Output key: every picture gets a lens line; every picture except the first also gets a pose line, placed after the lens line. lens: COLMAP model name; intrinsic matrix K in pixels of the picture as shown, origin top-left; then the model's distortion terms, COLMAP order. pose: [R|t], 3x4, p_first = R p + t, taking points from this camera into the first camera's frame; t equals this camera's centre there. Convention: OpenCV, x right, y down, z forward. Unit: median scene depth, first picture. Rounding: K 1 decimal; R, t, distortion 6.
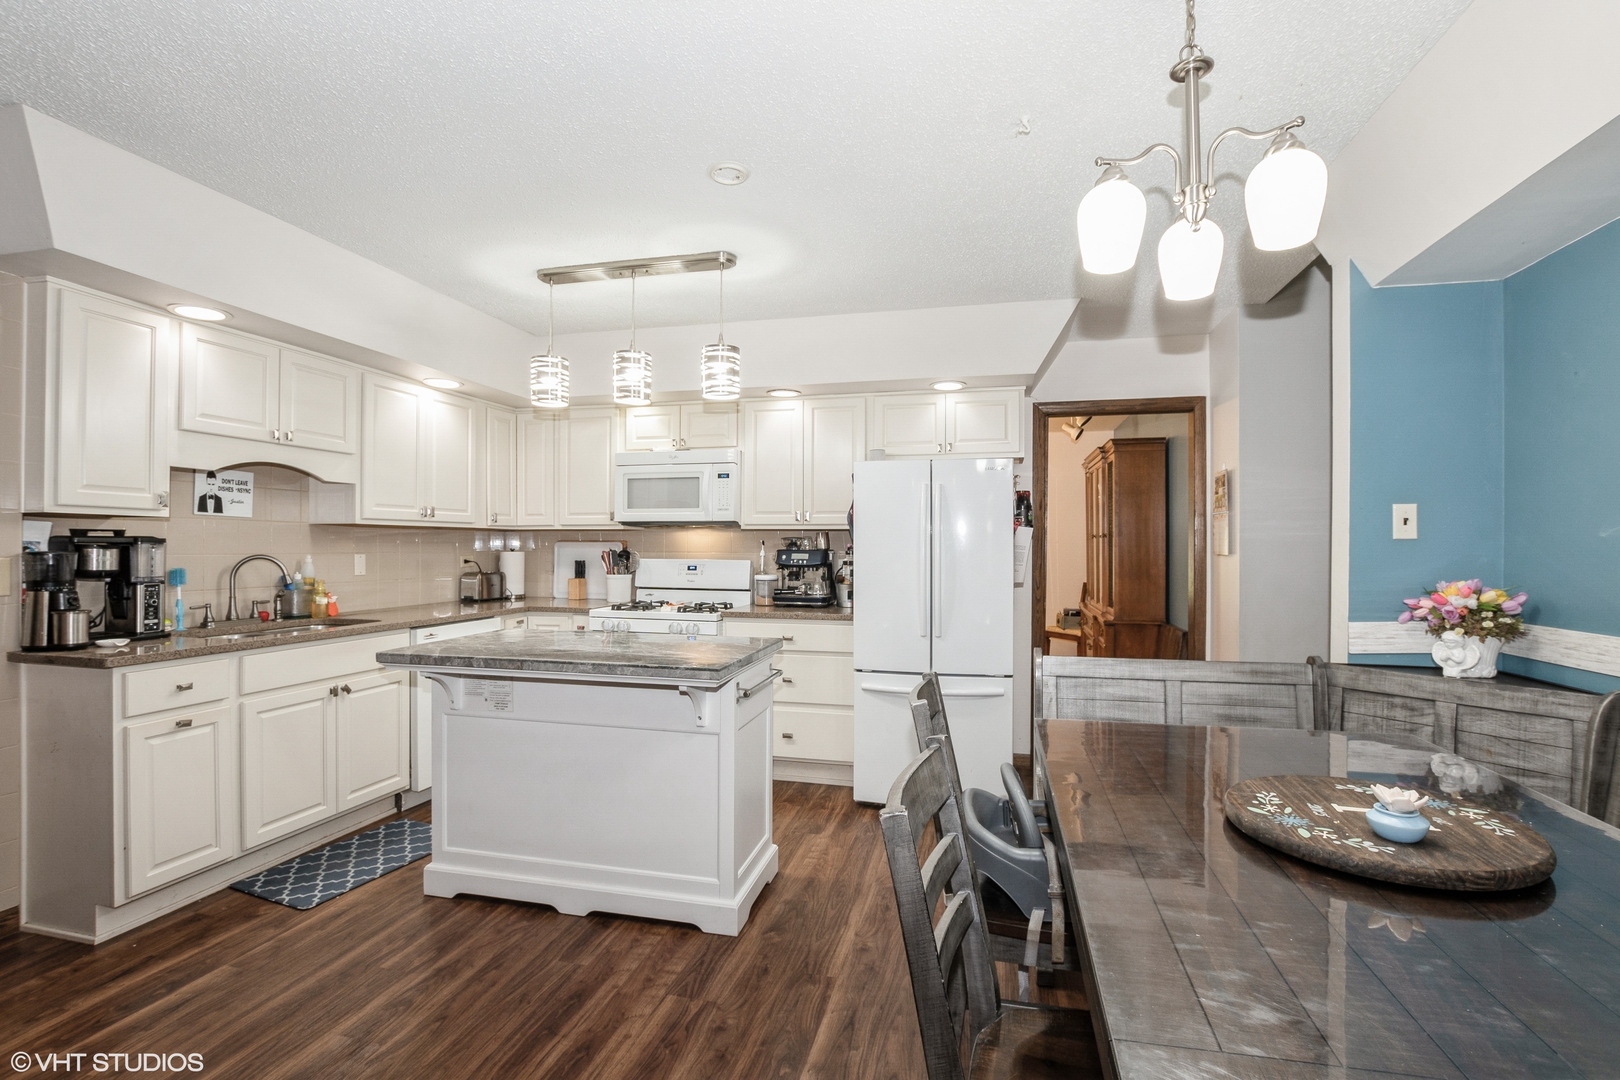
lens RADIAL K [[716.0, 0, 809.9], [0, 716.0, 543.1], [0, 0, 1]] dist [-0.029159, 0.005394]
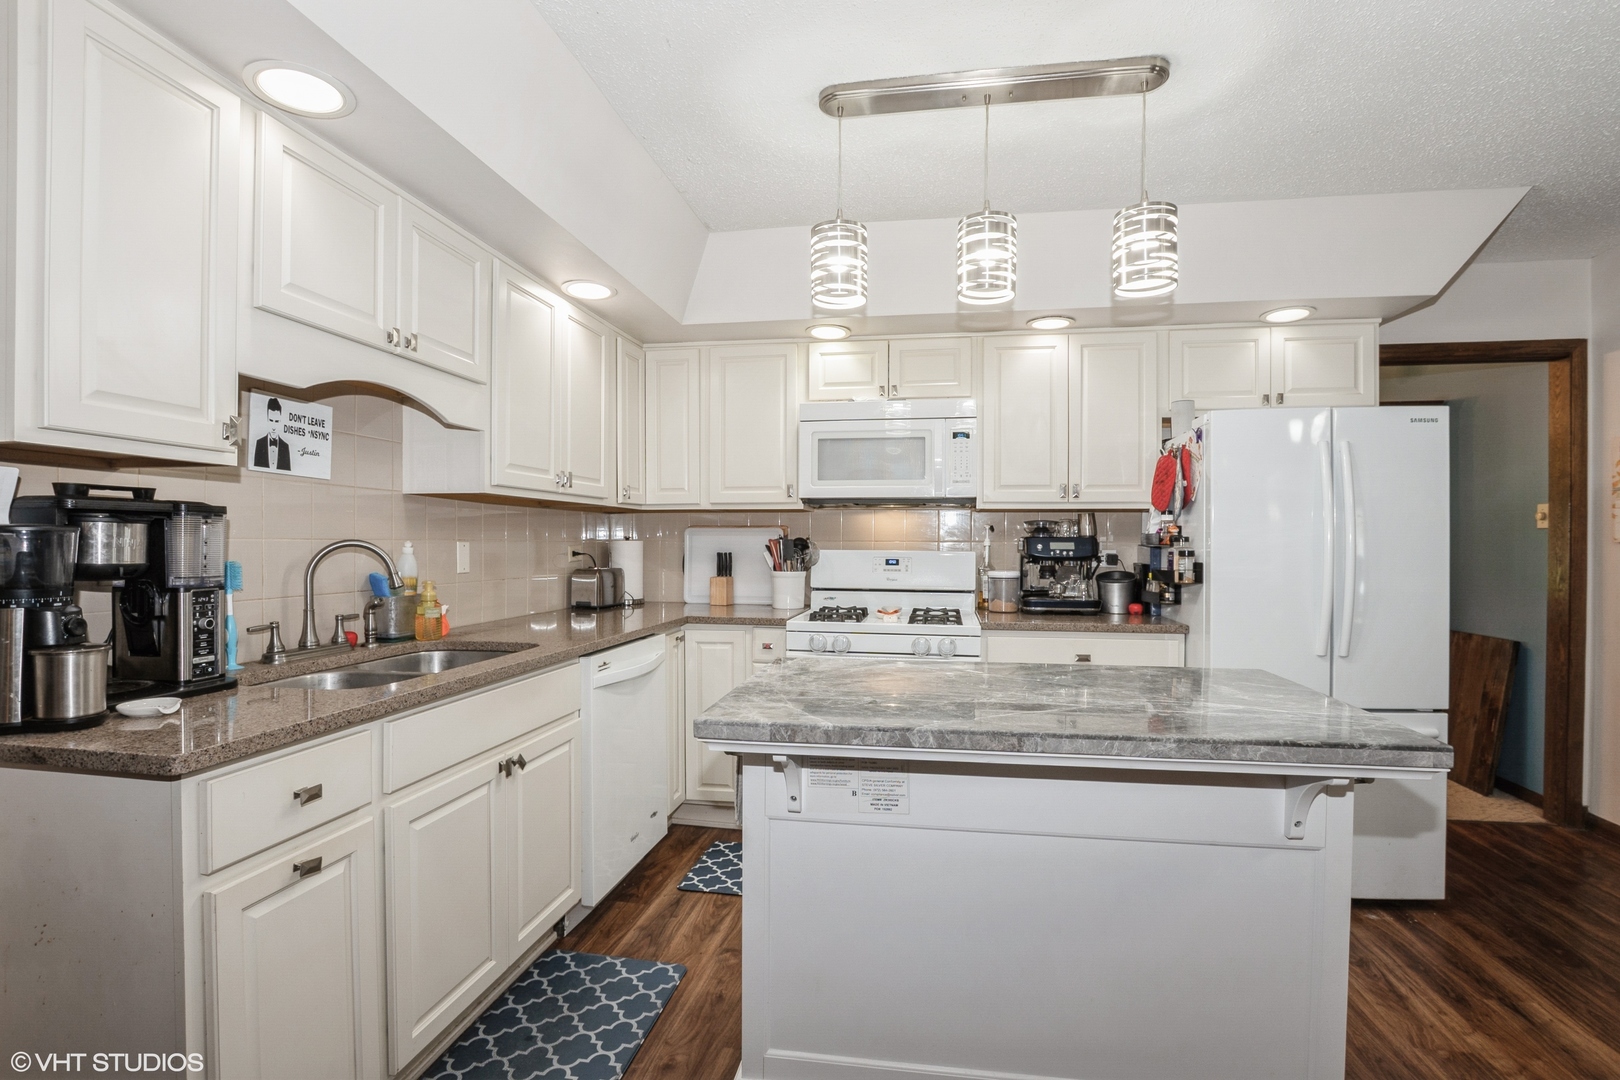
lens RADIAL K [[751.7, 0, 817.0], [0, 751.7, 535.0], [0, 0, 1]] dist [-0.000077, 0.000399]
pose [[0.997416, 0.001084, 0.071837, -0.392571], [-0.000692, 0.999985, -0.005486, 0.014422], [-0.071841, 0.005423, 0.997401, 0.298033]]
